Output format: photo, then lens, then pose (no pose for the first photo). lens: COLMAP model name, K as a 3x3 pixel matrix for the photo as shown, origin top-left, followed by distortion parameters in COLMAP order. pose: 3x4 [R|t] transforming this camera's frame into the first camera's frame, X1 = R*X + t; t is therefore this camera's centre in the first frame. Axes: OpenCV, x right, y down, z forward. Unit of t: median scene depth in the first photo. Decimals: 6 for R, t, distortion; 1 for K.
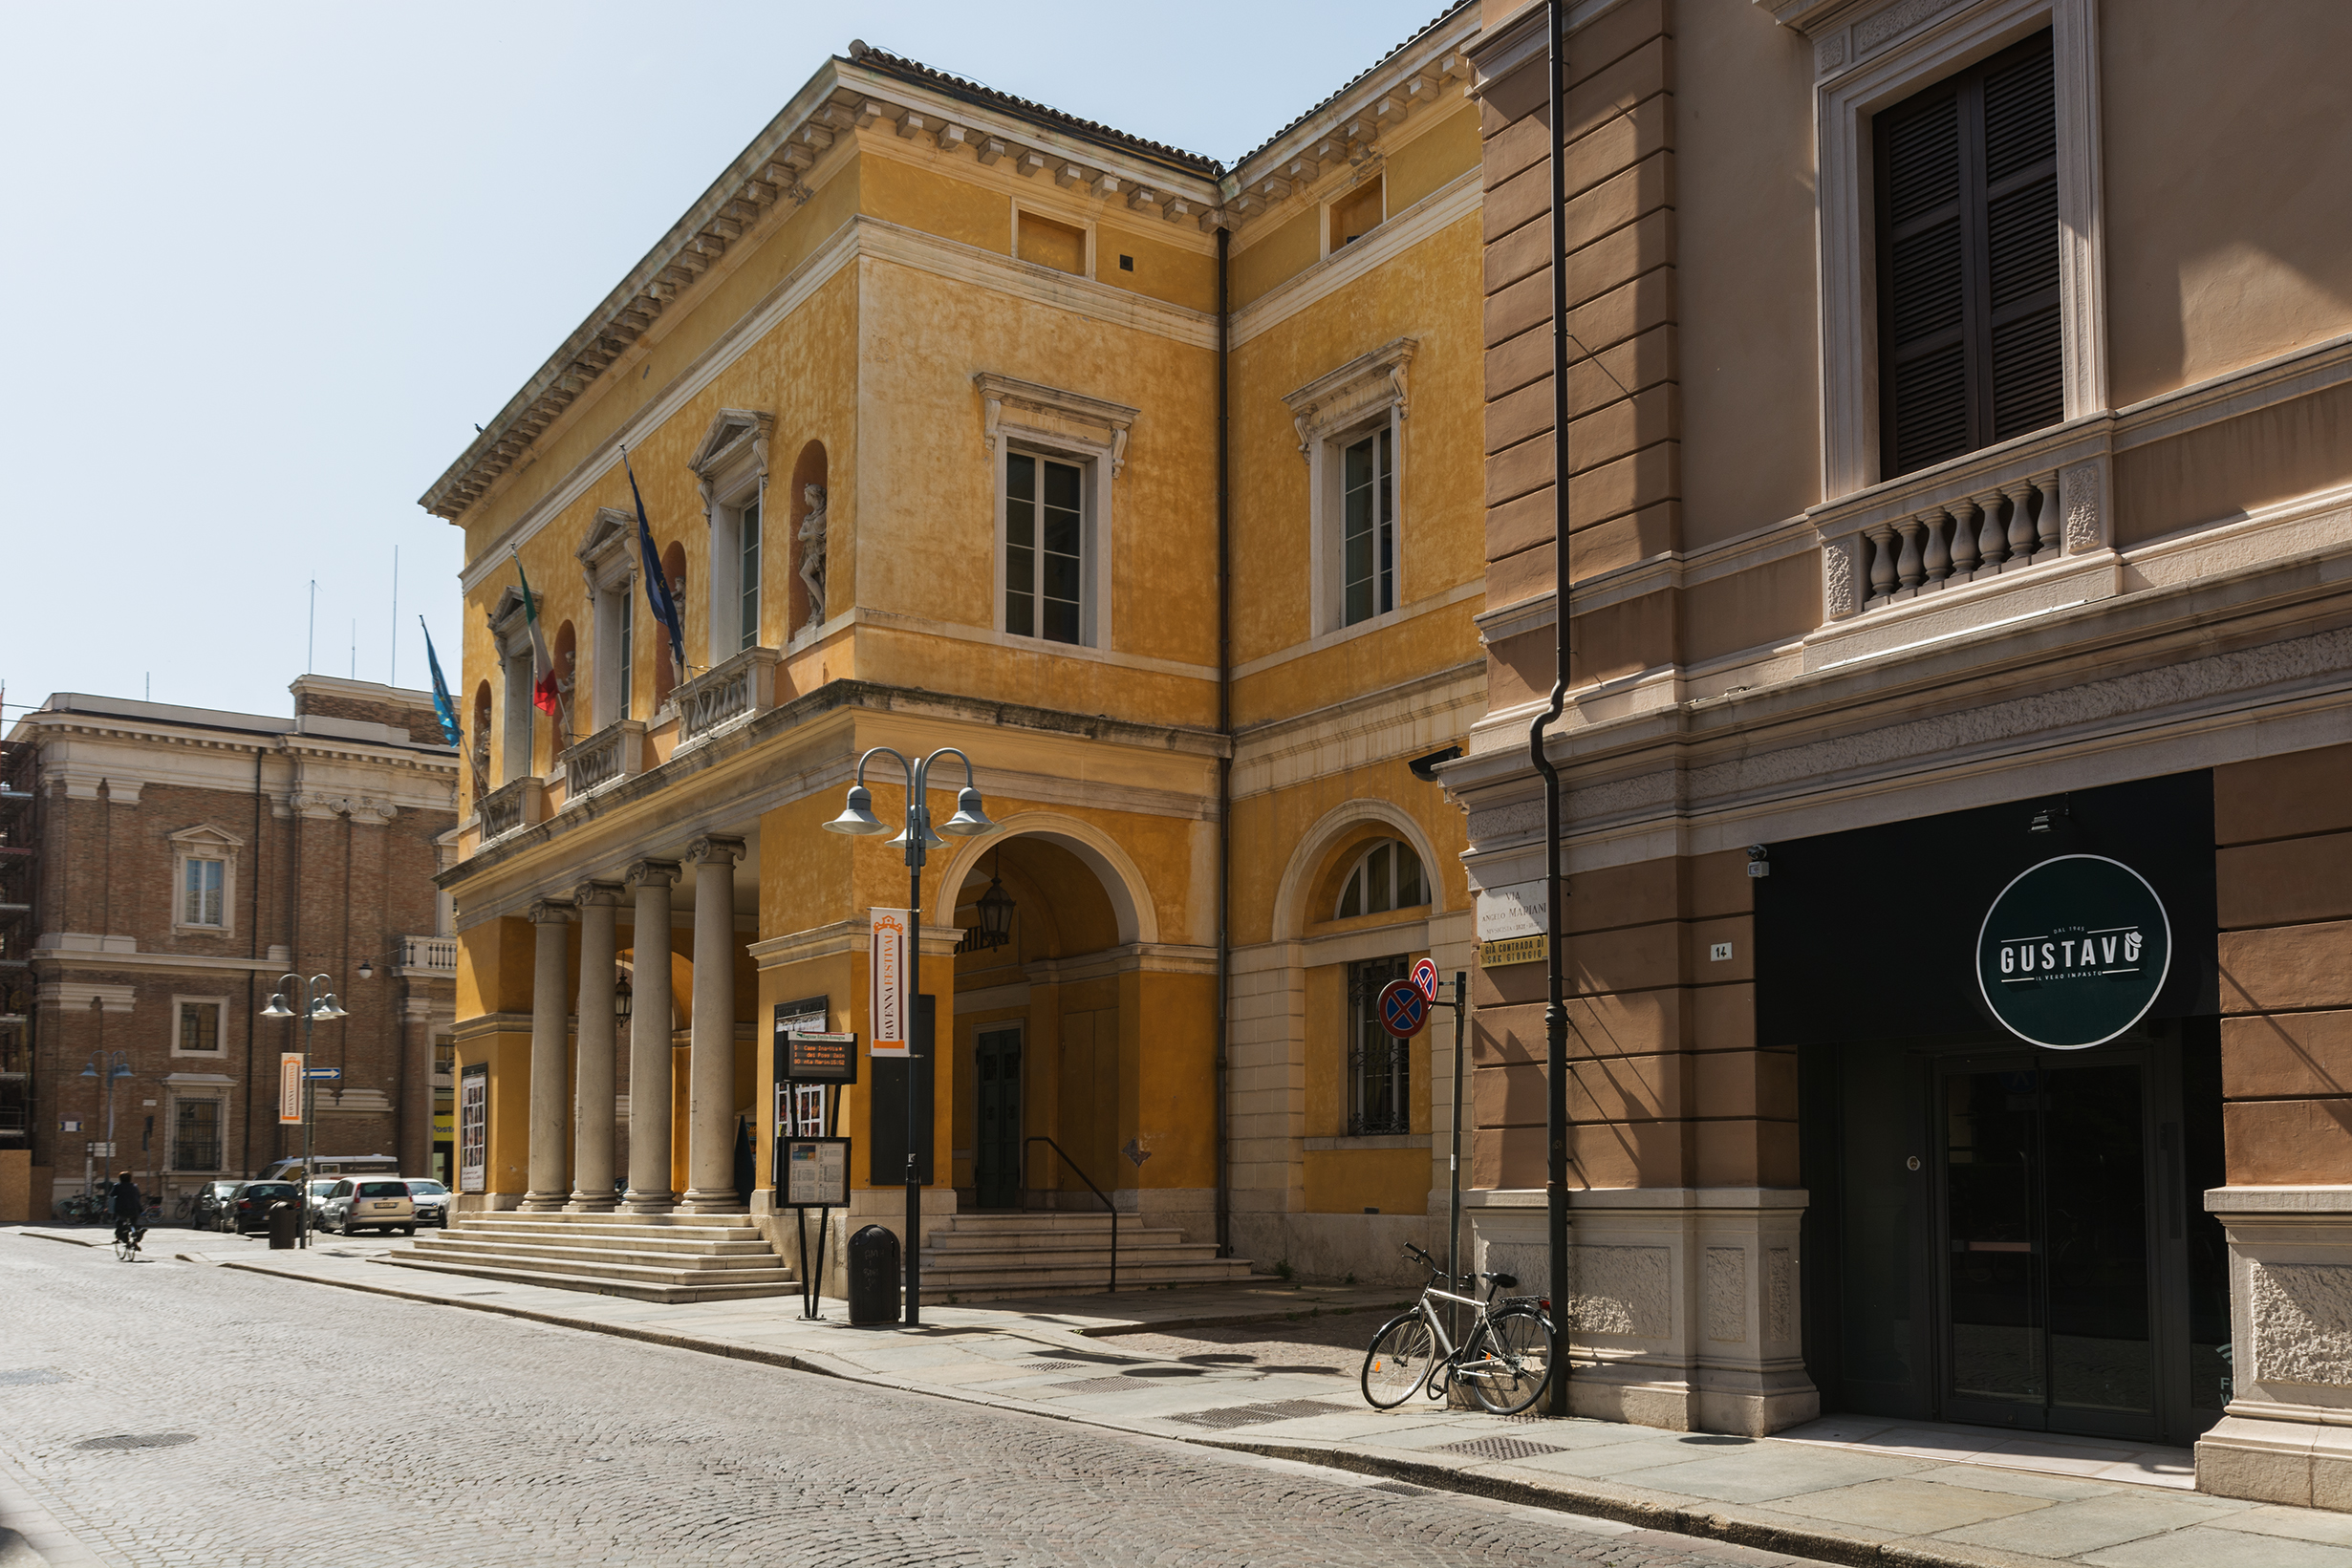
lens RADIAL K [[2088.6, 0, 1176.0], [0, 2088.6, 784.0], [0, 0, 1]] dist [-0.004111, -0.000538]
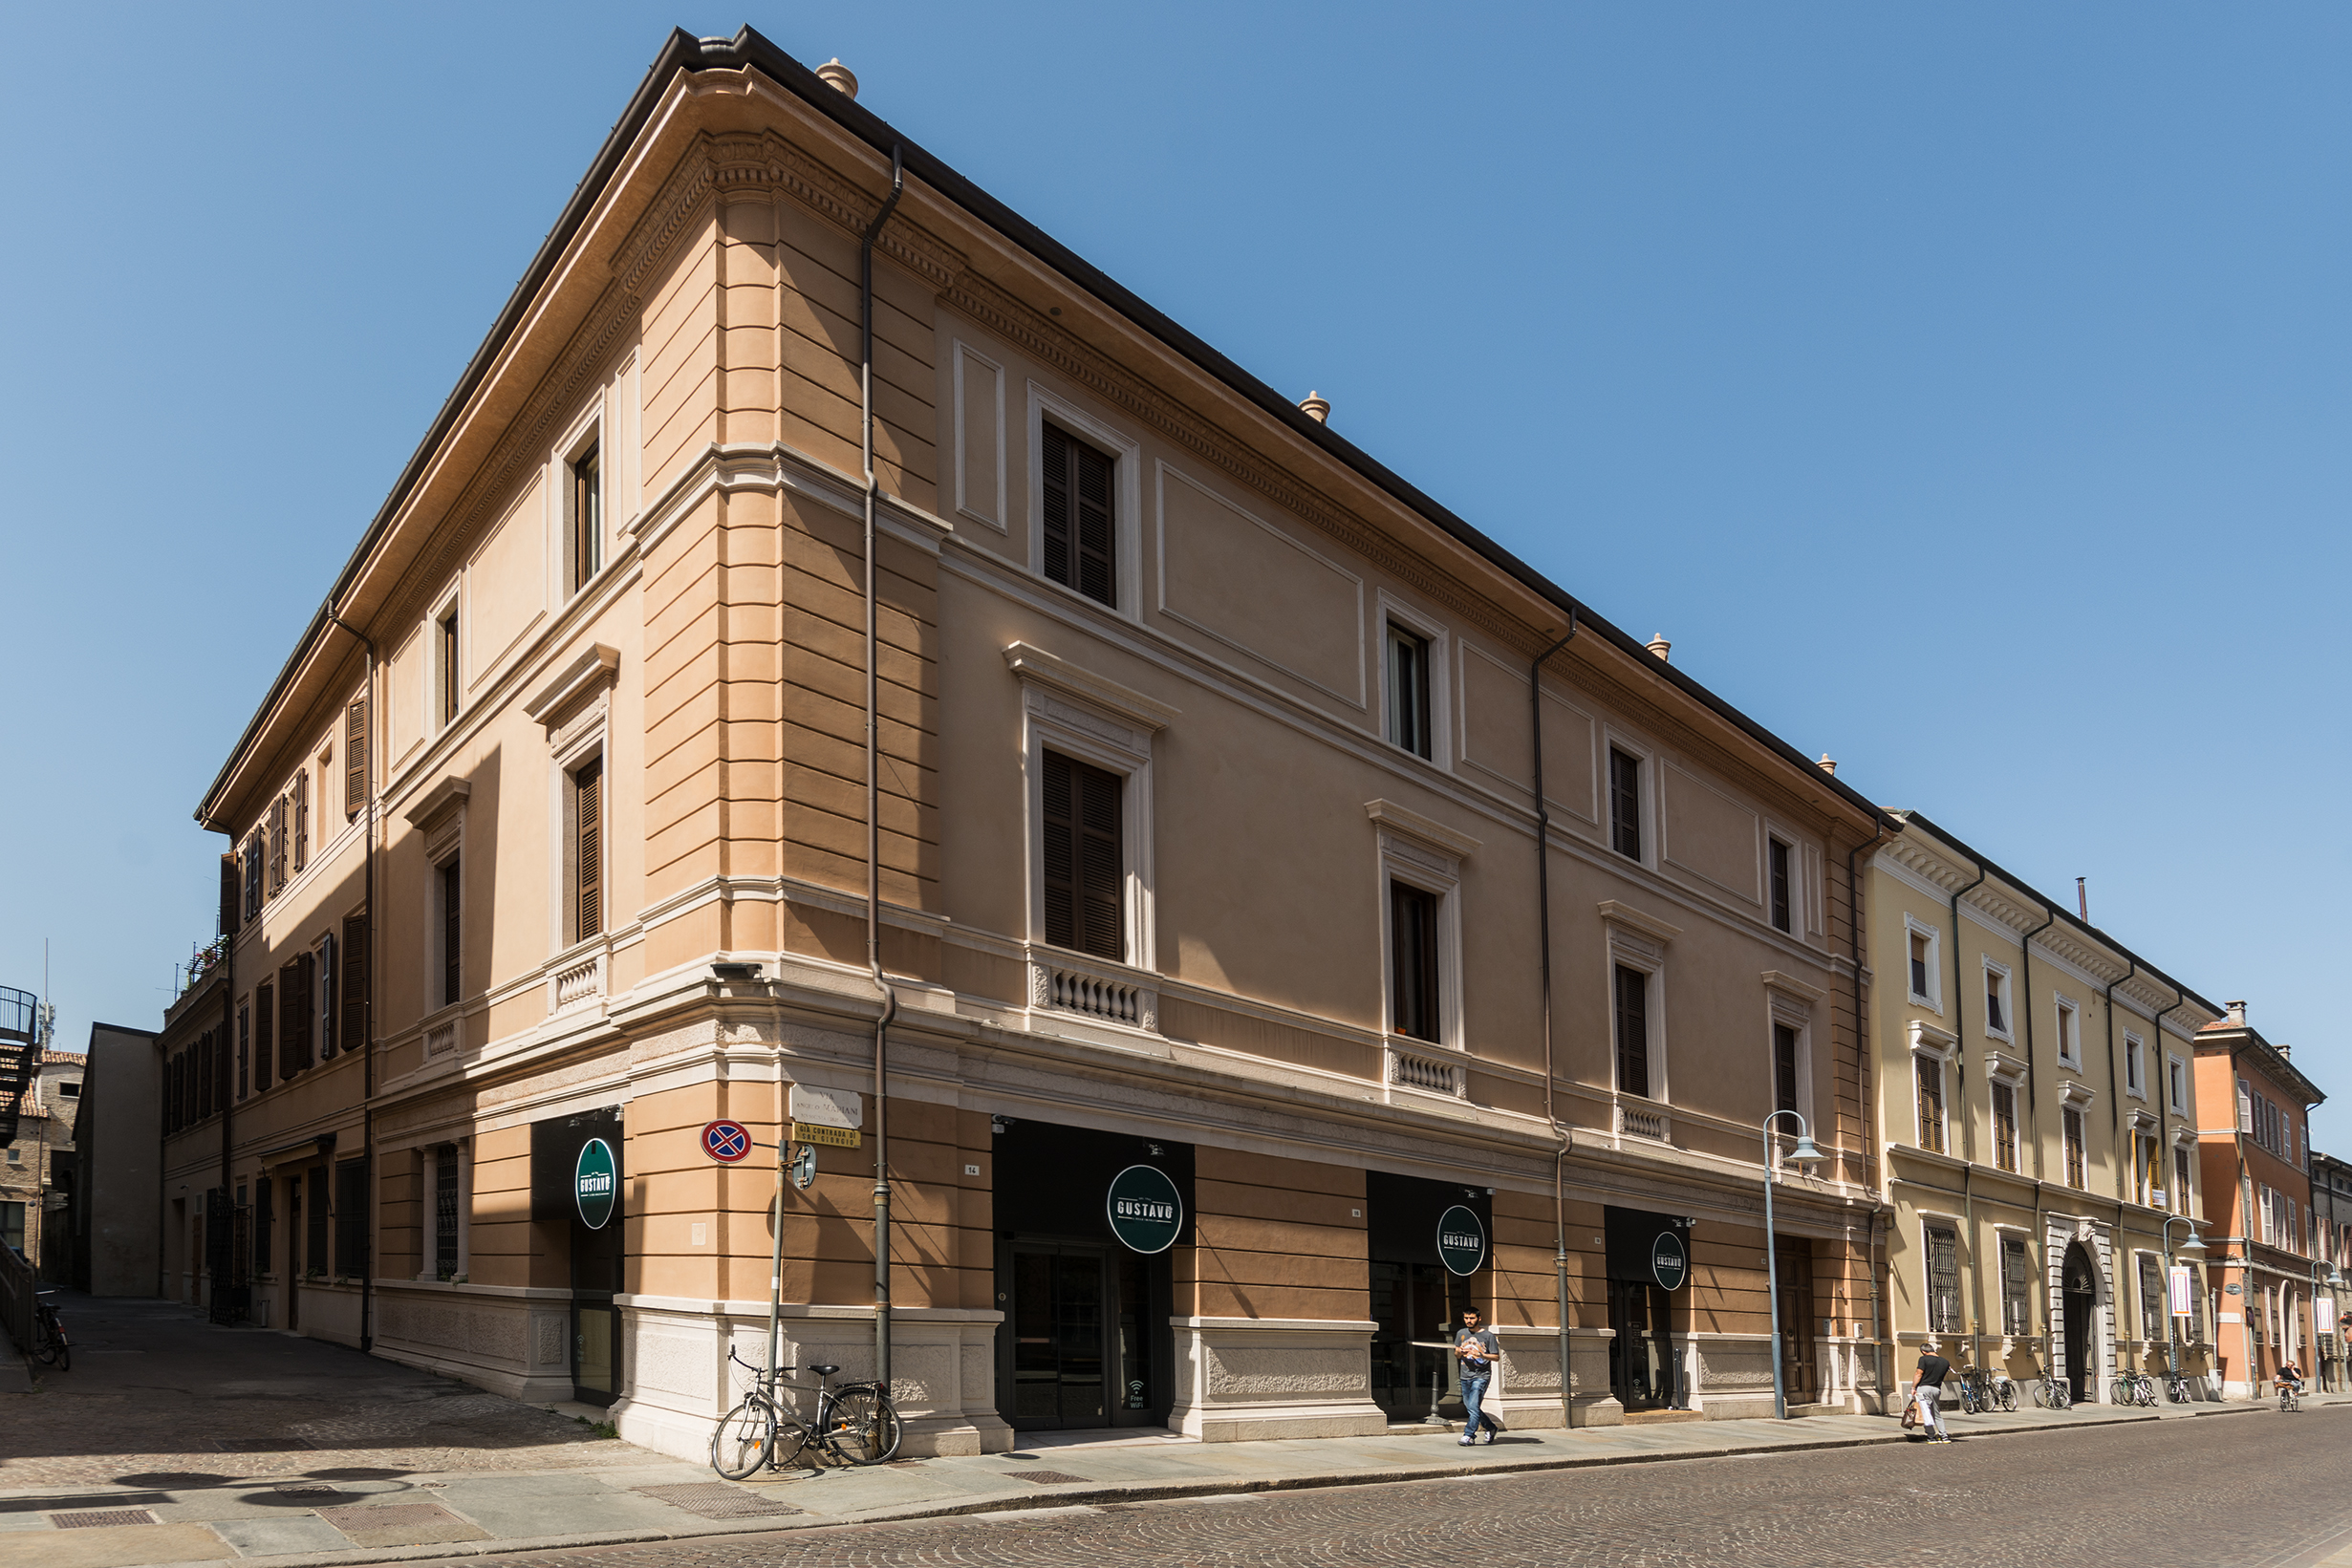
lens RADIAL K [[1517.3, 0, 1176.0], [0, 1517.3, 784.0], [0, 0, 1]] dist [-0.035596, 0.000757]
pose [[-0.210064, 0.300498, 0.930362, -1.062690], [-0.230948, 0.909413, -0.345876, 0.186958], [-0.950019, -0.287521, -0.121636, 1.094844]]
